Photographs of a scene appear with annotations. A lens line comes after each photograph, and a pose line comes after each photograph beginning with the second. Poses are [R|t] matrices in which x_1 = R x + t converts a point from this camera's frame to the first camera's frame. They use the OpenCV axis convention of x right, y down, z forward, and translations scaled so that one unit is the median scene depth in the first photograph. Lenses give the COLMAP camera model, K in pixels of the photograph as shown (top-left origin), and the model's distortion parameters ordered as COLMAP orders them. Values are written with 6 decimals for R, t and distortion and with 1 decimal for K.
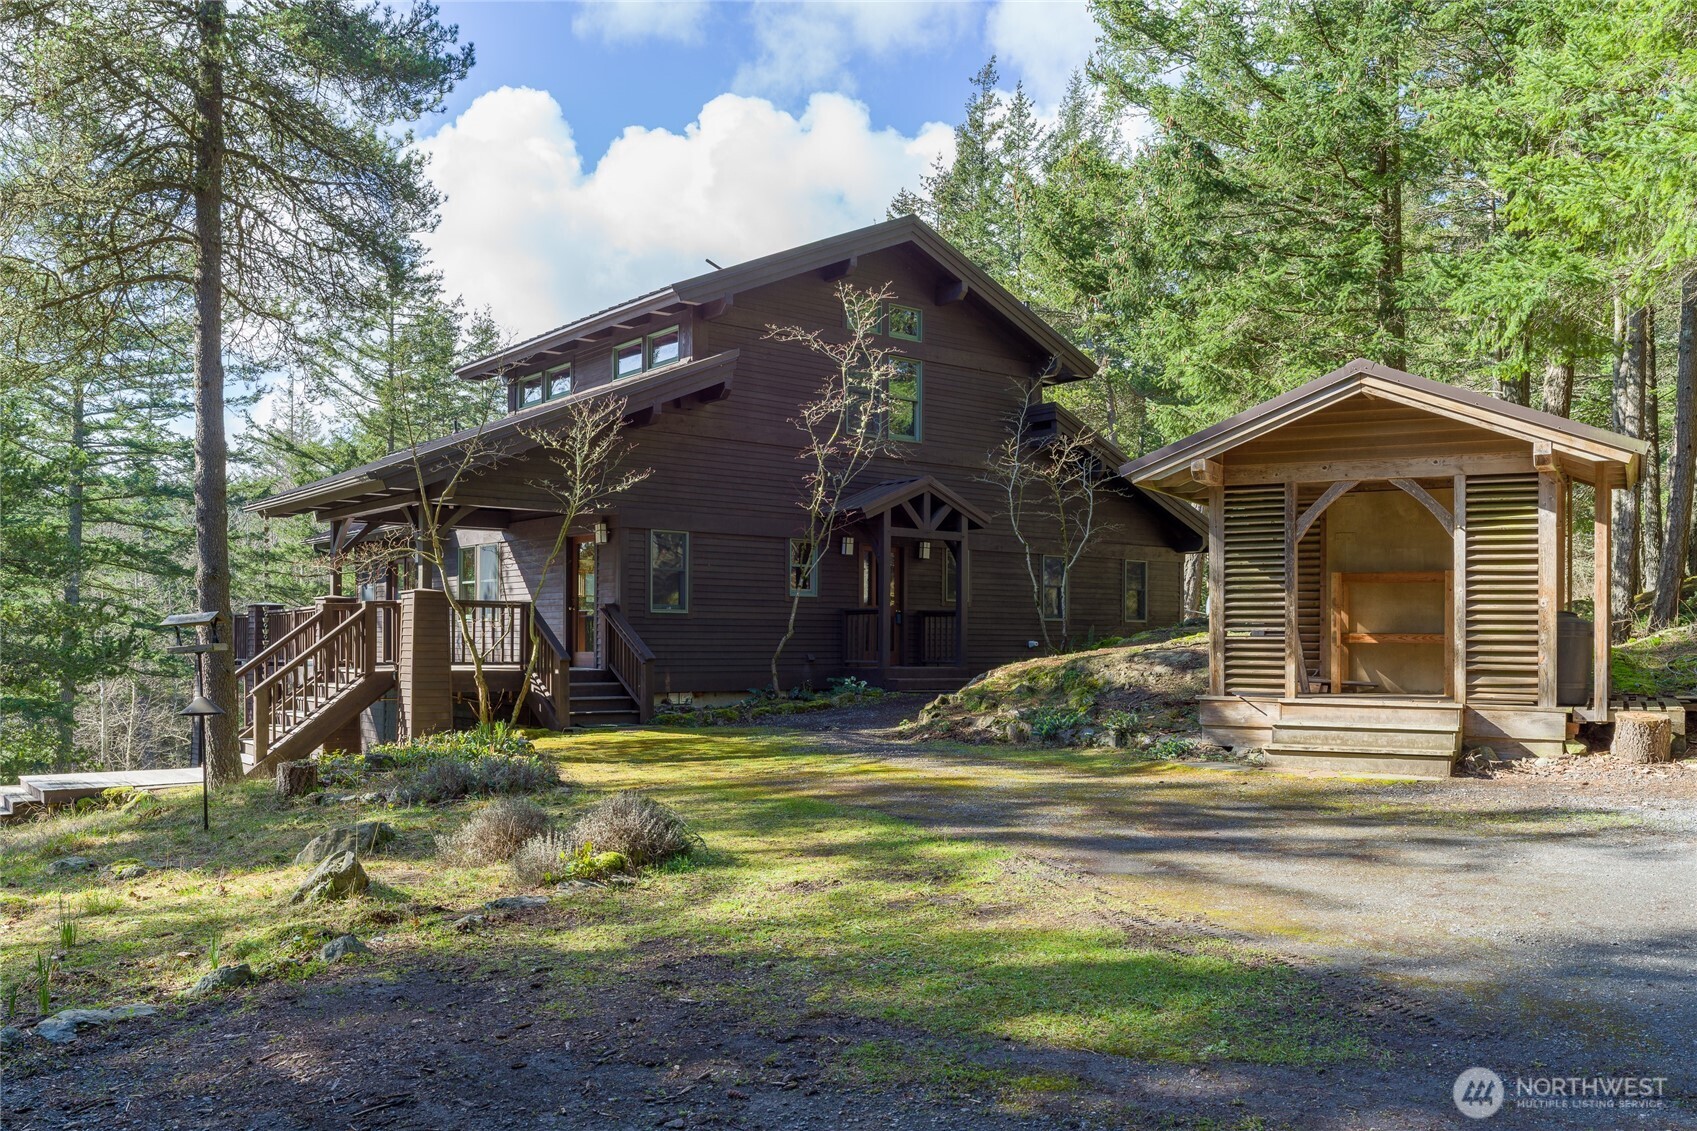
lens RADIAL K [[1375.6, 0, 849.0], [0, 1375.6, 576.5], [0, 0, 1]] dist [-0.010888, 0.001220]
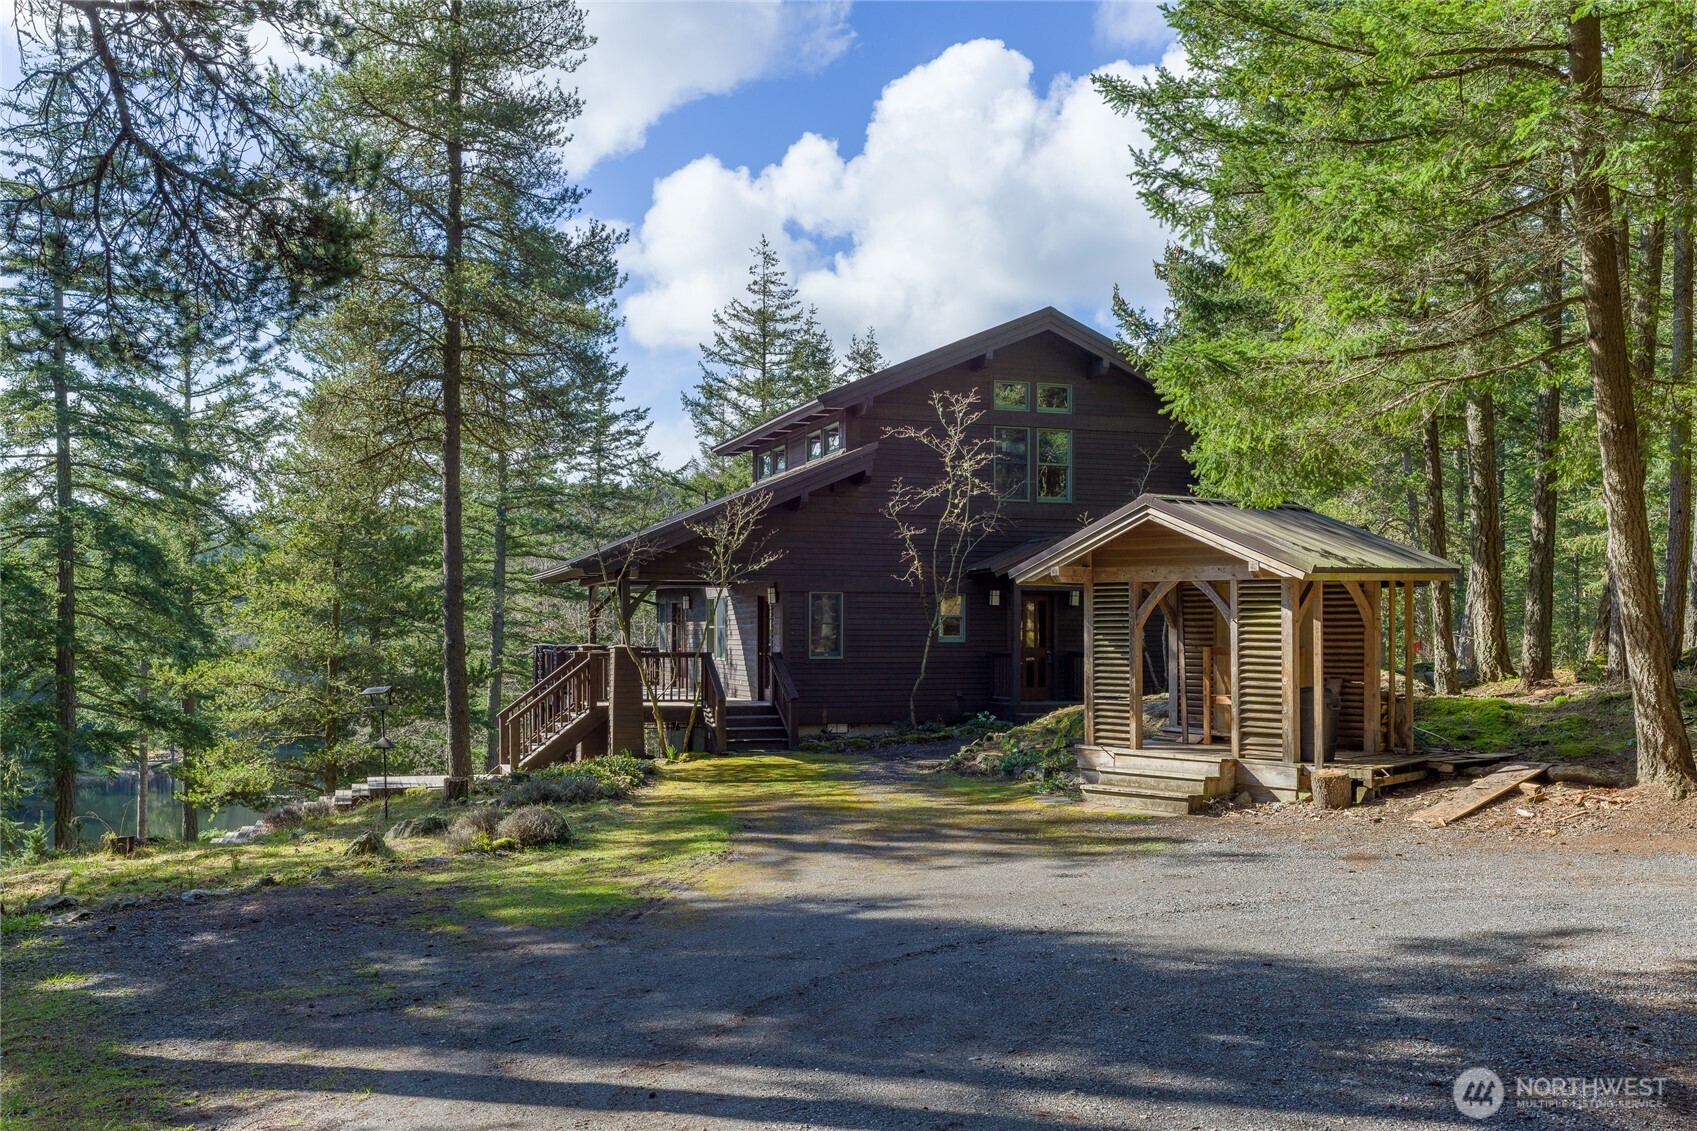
lens RADIAL K [[1479.7, 0, 848.9], [0, 1479.7, 561.2], [0, 0, 1]] dist [-0.053106, -0.001162]
pose [[0.944118, -0.019789, -0.329014, 0.400691], [0.018800, 0.999804, -0.006187, -0.064172], [0.329072, -0.000344, 0.944305, -0.303691]]
